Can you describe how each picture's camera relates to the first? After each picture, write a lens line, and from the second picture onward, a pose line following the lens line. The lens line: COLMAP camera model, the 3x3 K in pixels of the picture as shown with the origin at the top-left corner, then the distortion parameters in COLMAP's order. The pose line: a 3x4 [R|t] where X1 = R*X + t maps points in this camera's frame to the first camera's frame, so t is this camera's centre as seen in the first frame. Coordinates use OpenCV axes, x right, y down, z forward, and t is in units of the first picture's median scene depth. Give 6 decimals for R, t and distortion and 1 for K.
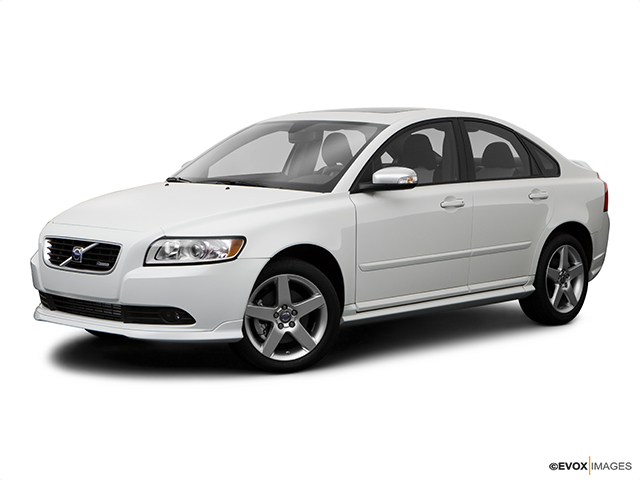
lens RADIAL K [[1247.0, 0, 315.5], [0, 1247.0, 242.3], [0, 0, 1]] dist [0.100247, 0.000000]
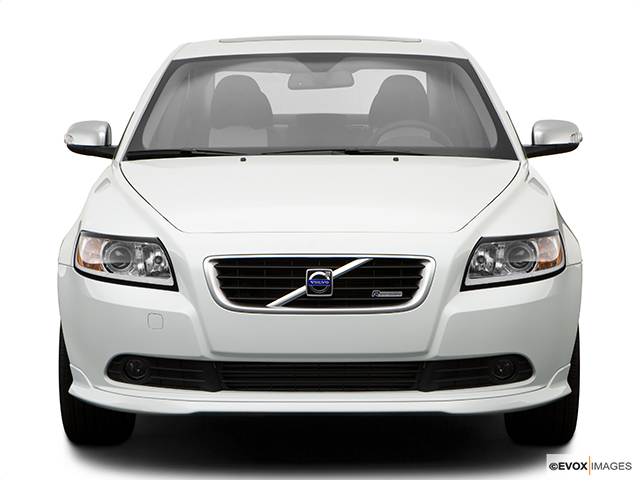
lens RADIAL K [[1846.2, 0, 319.7], [0, 1846.2, 239.8], [0, 0, 1]] dist [-0.334633, 0.000000]
pose [[0.733118, -0.057543, 0.677663, -0.738714], [0.064953, 0.997784, 0.014457, -0.020792], [-0.676993, 0.033417, 0.735230, 0.387065]]
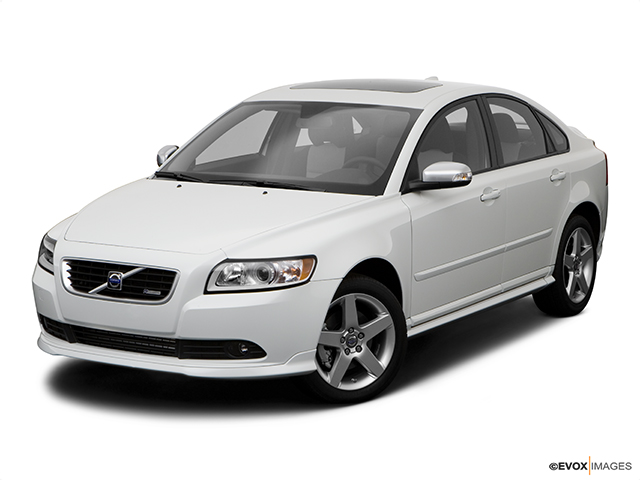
lens RADIAL K [[1510.8, 0, 322.2], [0, 1510.8, 243.7], [0, 0, 1]] dist [0.151868, 0.000000]
pose [[0.980548, -0.034959, 0.193143, -0.247639], [0.022969, 0.997688, 0.063969, -0.077760], [-0.194932, -0.058288, 0.979083, -0.044559]]
